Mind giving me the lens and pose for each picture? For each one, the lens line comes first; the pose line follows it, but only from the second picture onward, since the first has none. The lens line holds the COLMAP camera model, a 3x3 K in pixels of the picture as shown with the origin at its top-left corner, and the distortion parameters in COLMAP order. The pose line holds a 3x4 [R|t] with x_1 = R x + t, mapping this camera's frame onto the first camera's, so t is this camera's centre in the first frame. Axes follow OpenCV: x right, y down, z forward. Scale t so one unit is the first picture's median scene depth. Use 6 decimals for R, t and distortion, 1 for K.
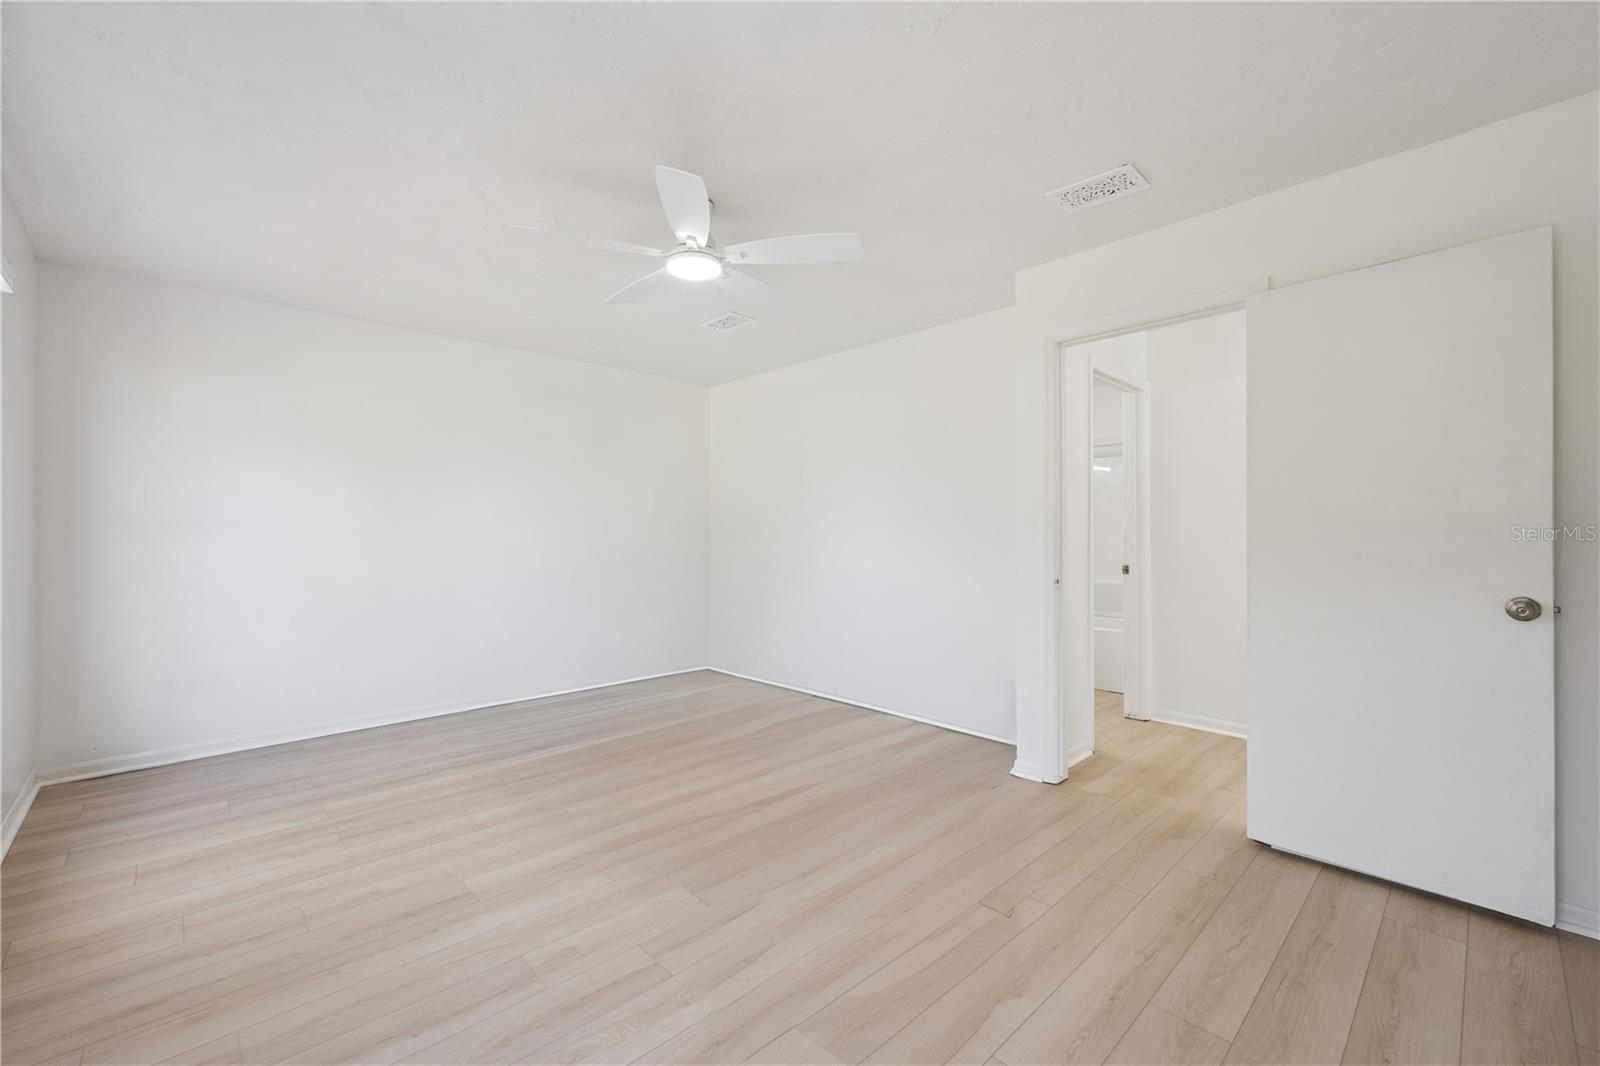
lens RADIAL K [[660.9, 0, 800.0], [0, 660.9, 533.0], [0, 0, 1]] dist [0.001741, 0.000166]
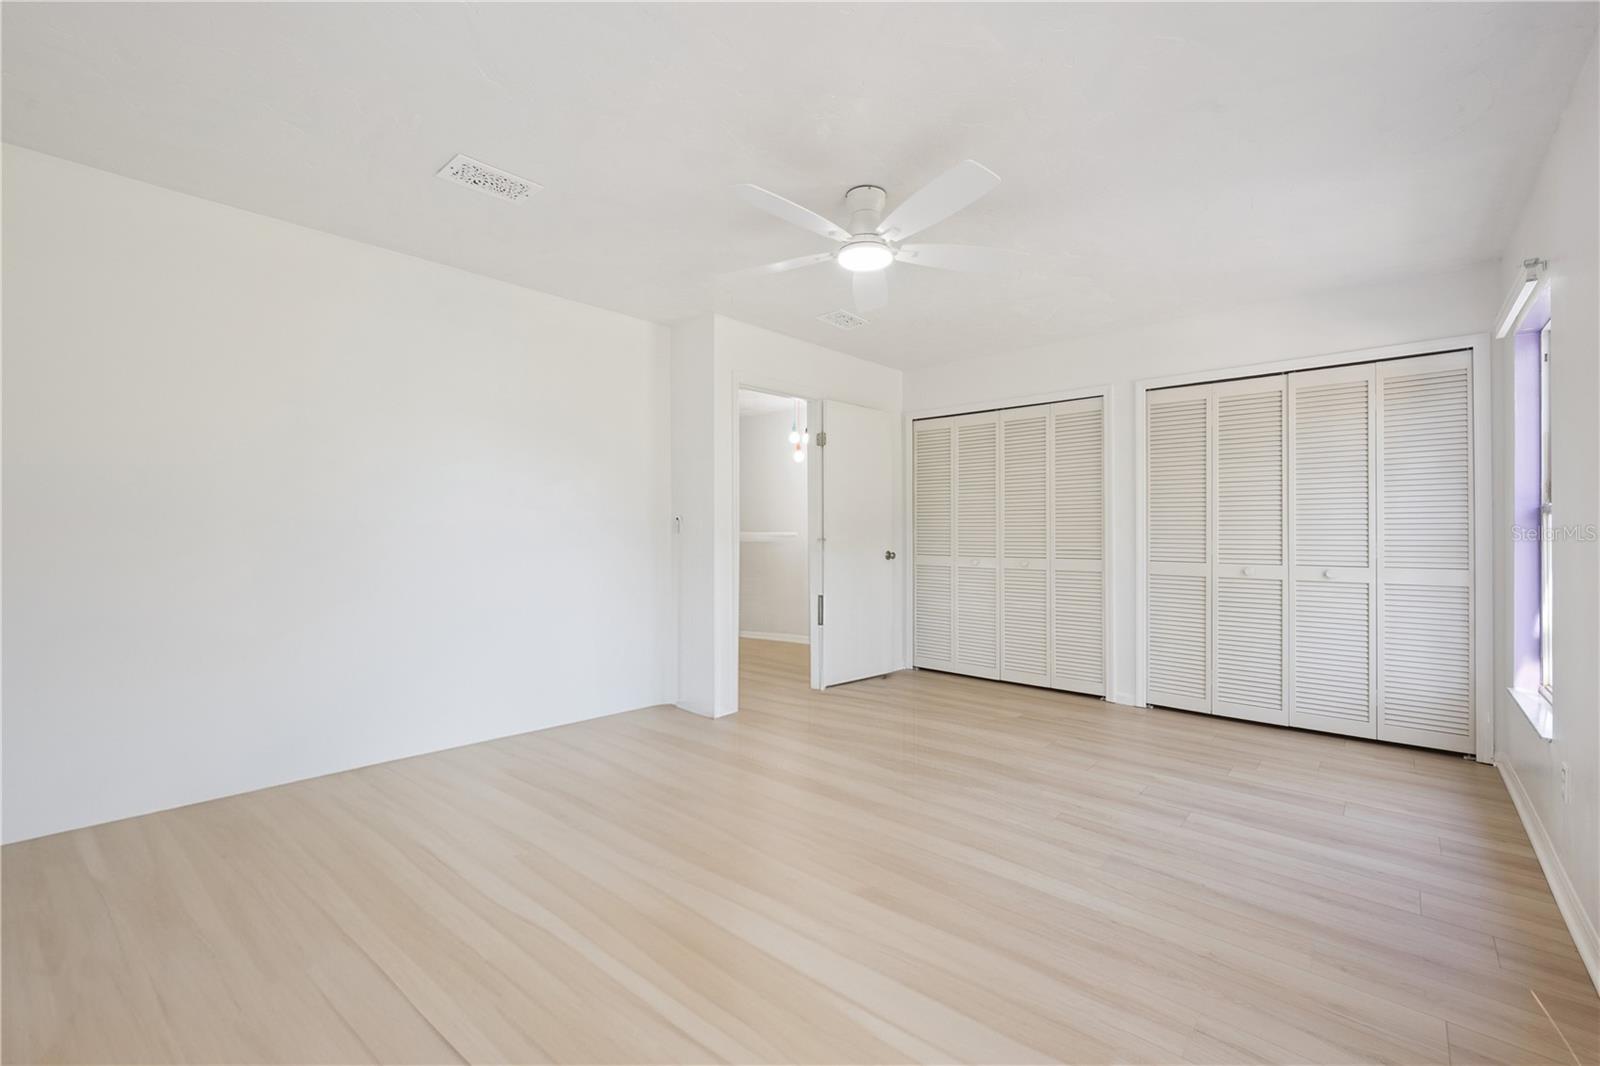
lens RADIAL K [[660.9, 0, 800.0], [0, 660.9, 533.0], [0, 0, 1]] dist [0.001741, 0.000166]
pose [[-0.077053, -0.009067, 0.996986, -1.143785], [0.000420, 0.999958, 0.009126, 0.001874], [-0.997027, 0.001122, -0.077046, 1.175577]]
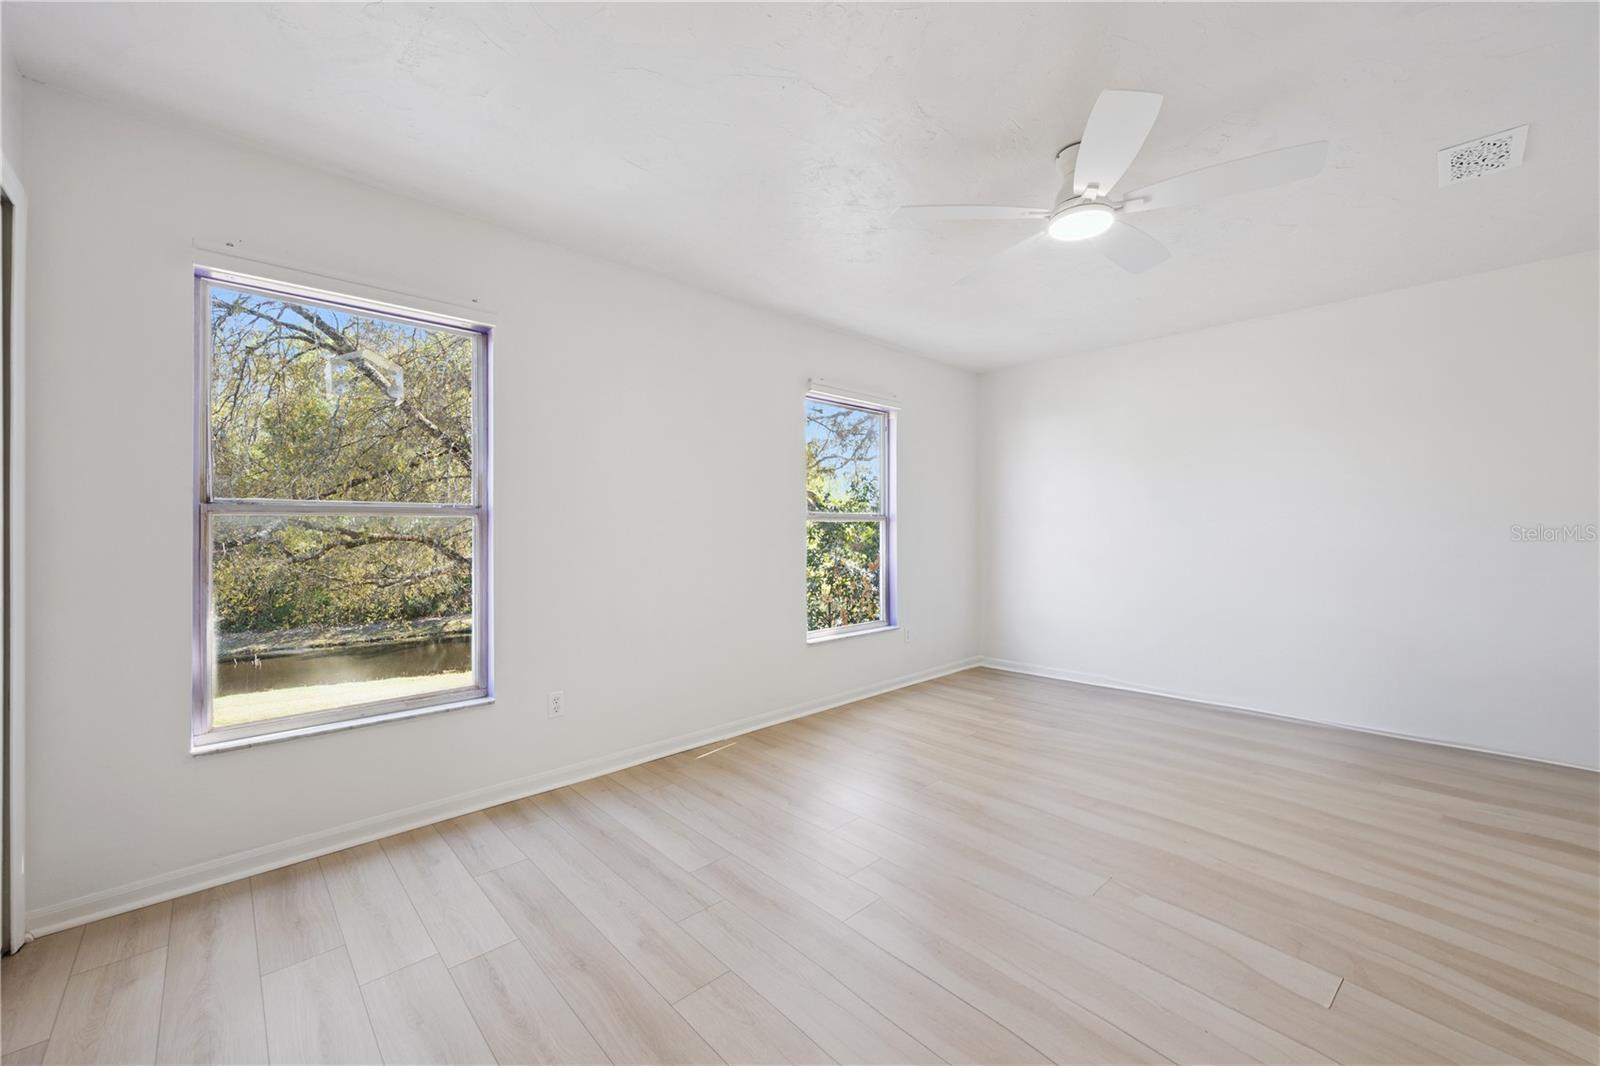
lens RADIAL K [[623.2, 0, 800.0], [0, 623.2, 533.0], [0, 0, 1]] dist [-0.000526, -0.000027]
pose [[-0.007565, 0.006566, -0.999950, 0.671846], [0.007715, 0.999949, 0.006508, 0.005041], [0.999942, -0.007665, -0.007615, 0.629659]]
